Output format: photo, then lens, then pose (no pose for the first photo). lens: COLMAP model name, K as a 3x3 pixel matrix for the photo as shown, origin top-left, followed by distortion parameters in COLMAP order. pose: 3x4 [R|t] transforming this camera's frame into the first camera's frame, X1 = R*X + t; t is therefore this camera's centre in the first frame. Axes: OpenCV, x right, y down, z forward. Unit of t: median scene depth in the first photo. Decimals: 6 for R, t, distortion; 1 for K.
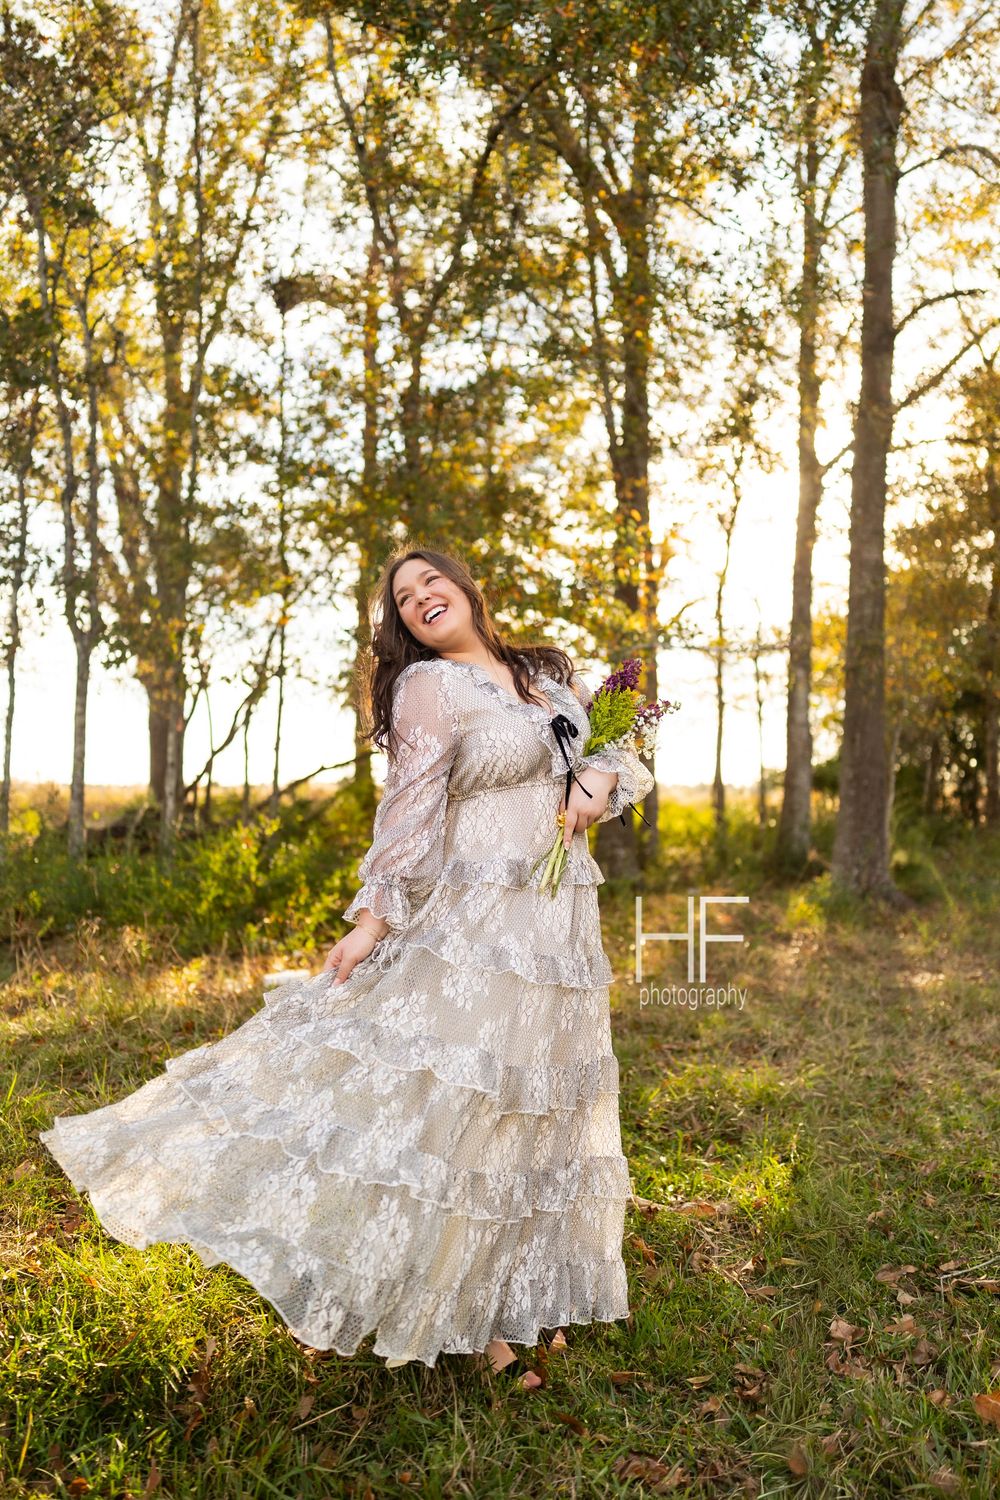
lens RADIAL K [[1009.9, 0, 499.3], [0, 1009.9, 740.4], [0, 0, 1]] dist [0.006272, 0.002453]
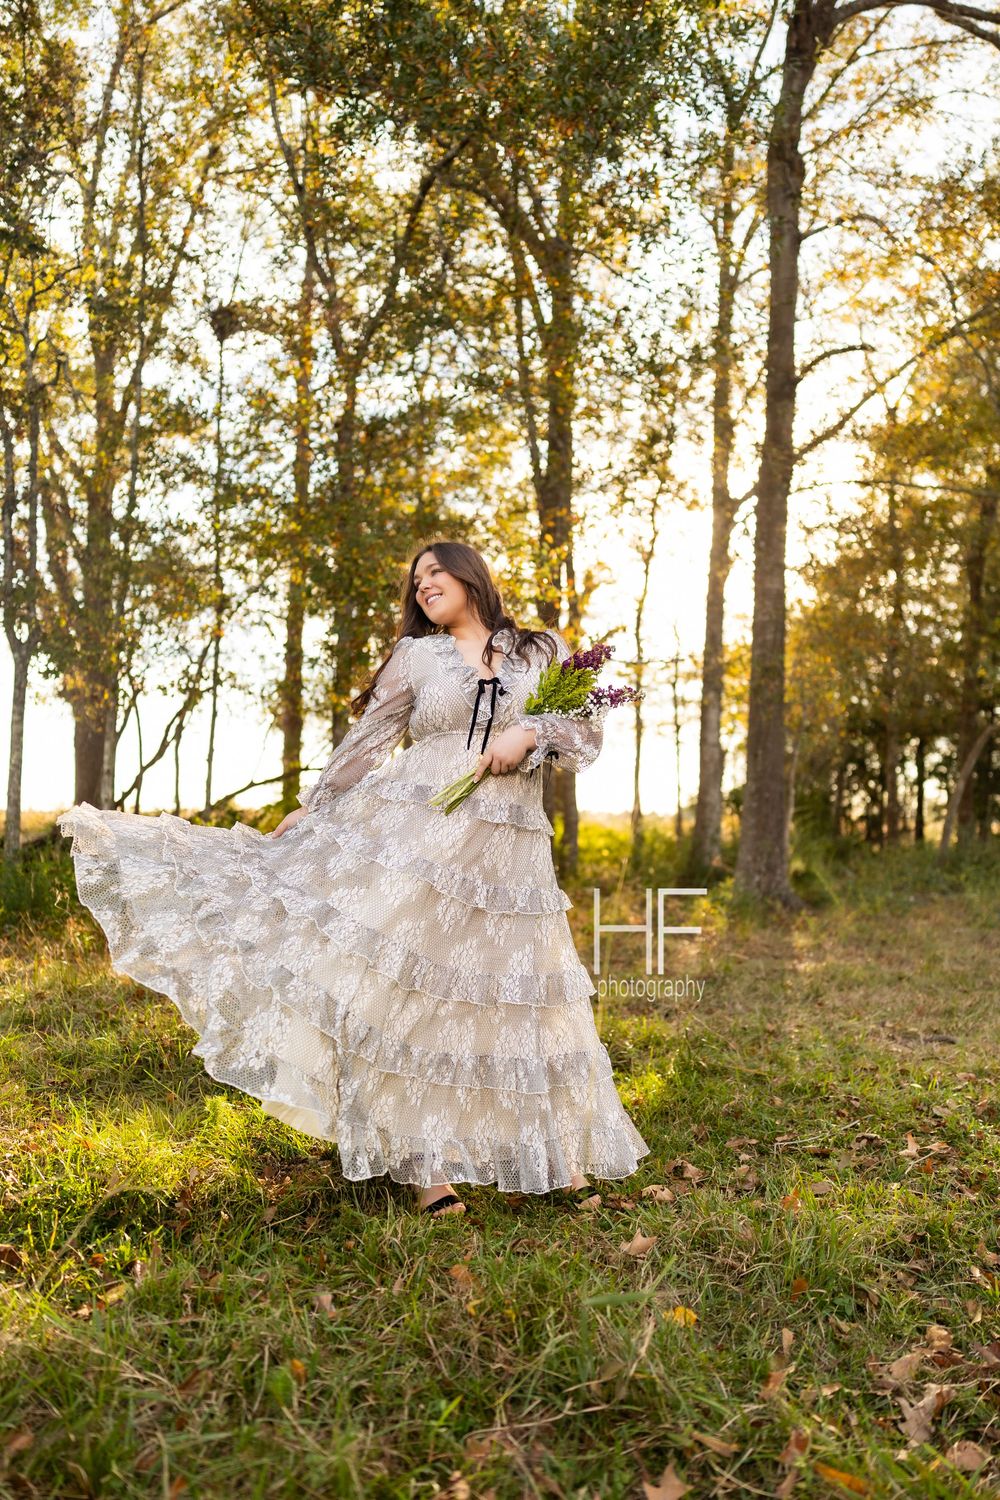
lens RADIAL K [[999.9, 0, 500.0], [0, 999.9, 750.0], [0, 0, 1]] dist [-0.003110, 0.000197]
pose [[0.997265, 0.009836, 0.073247, 0.000094], [-0.008693, 0.999836, -0.015903, 0.009787], [-0.073391, 0.015223, 0.997187, -0.032852]]
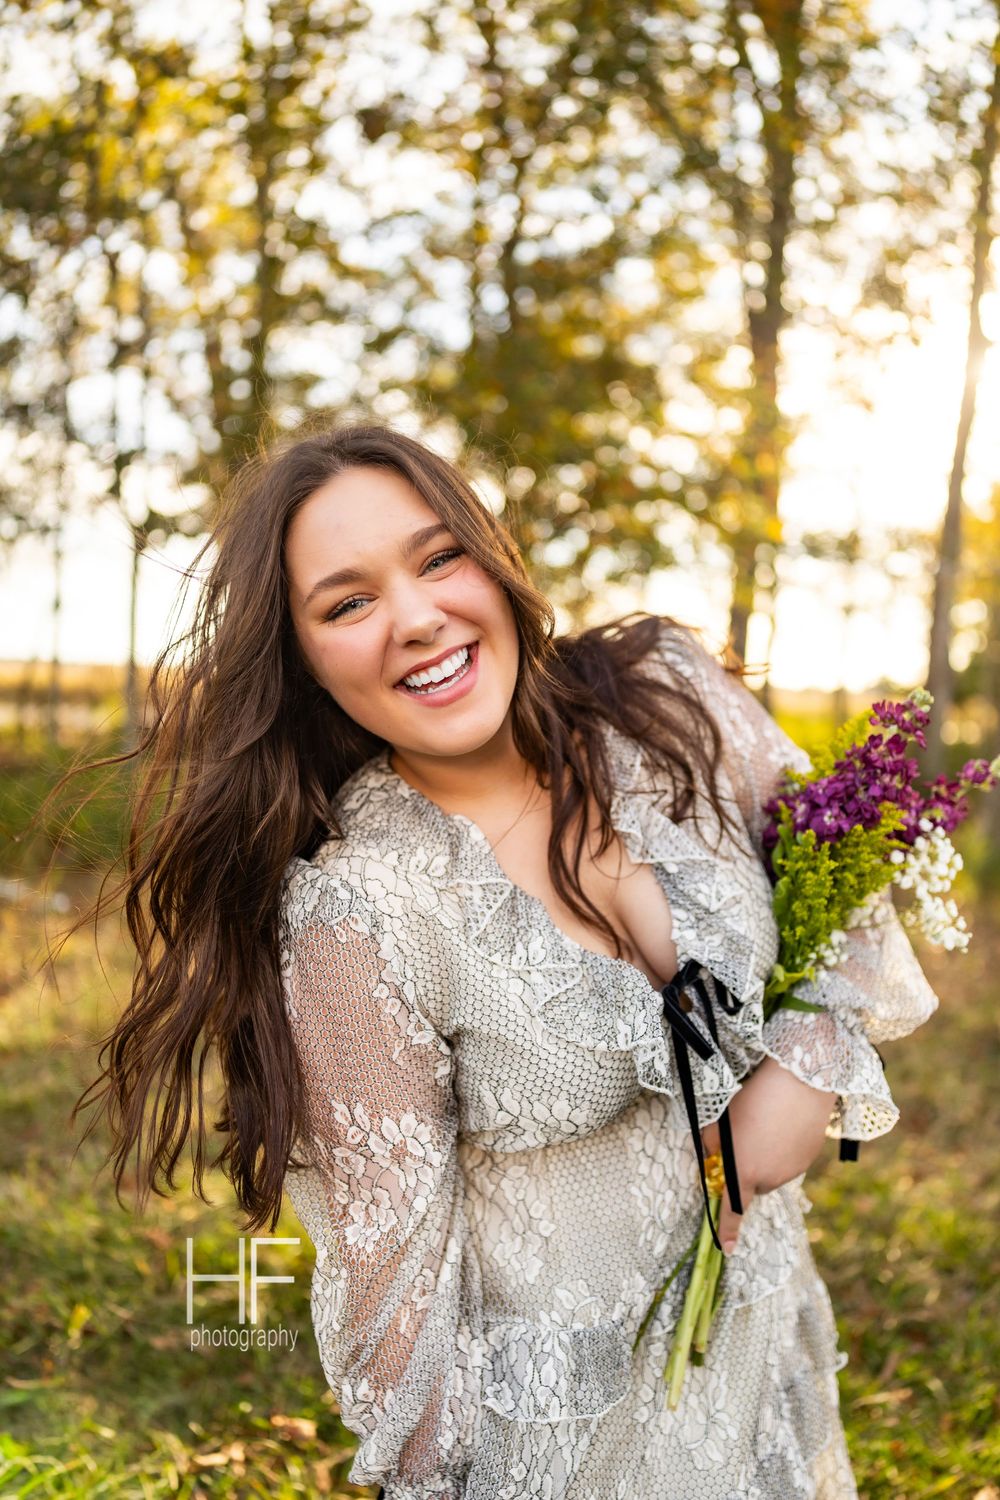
lens RADIAL K [[999.9, 0, 500.0], [0, 999.9, 750.0], [0, 0, 1]] dist [-0.003110, 0.000197]
pose [[0.994342, 0.040235, -0.098312, 0.003083], [-0.027921, 0.991944, 0.123563, -0.017135], [0.102491, -0.120119, 0.987455, 0.096869]]
